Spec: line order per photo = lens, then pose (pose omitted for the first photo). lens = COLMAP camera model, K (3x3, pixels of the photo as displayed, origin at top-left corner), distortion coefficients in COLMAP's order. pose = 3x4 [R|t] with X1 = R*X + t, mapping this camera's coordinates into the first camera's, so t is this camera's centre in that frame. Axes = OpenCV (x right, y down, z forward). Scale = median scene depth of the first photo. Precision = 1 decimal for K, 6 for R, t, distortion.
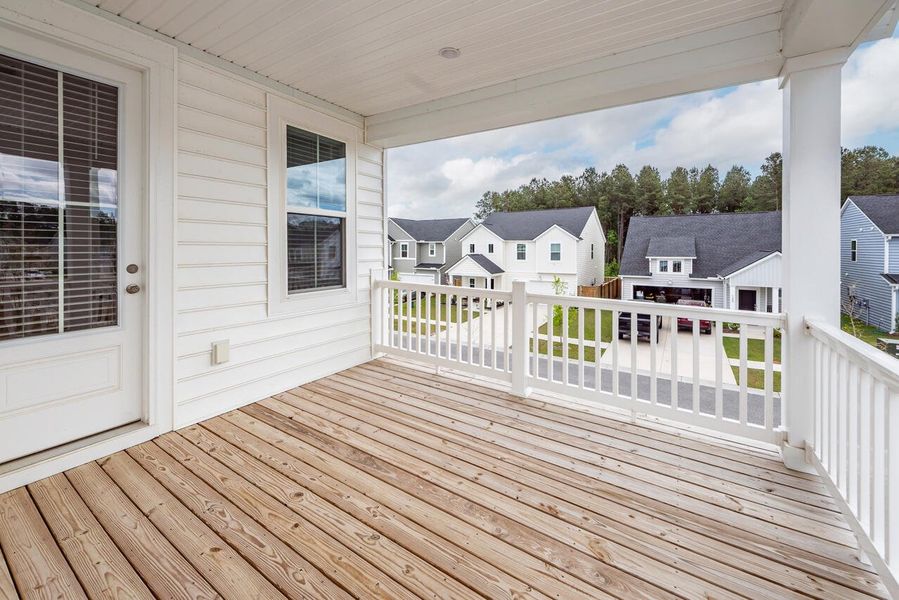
lens RADIAL K [[340.0, 0, 472.8], [0, 340.0, 246.4], [0, 0, 1]] dist [0.002598, -0.002805]
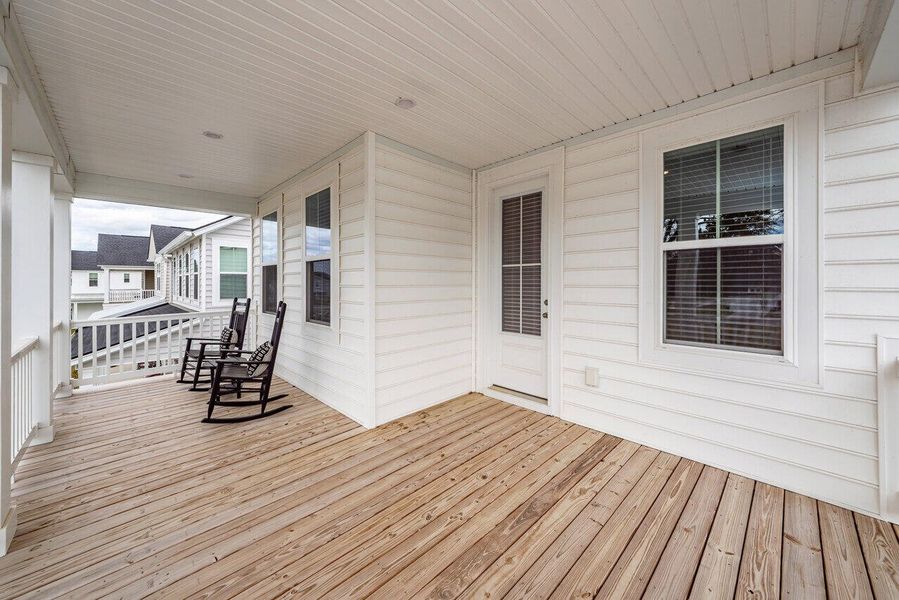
lens RADIAL K [[340.0, 0, 449.0], [0, 340.0, 282.2], [0, 0, 1]] dist [0.002598, -0.002805]
pose [[-0.256630, -0.007493, -0.966481, 0.656752], [-0.000525, 0.999971, -0.007613, -0.015144], [0.966510, -0.001447, -0.256626, 0.981698]]
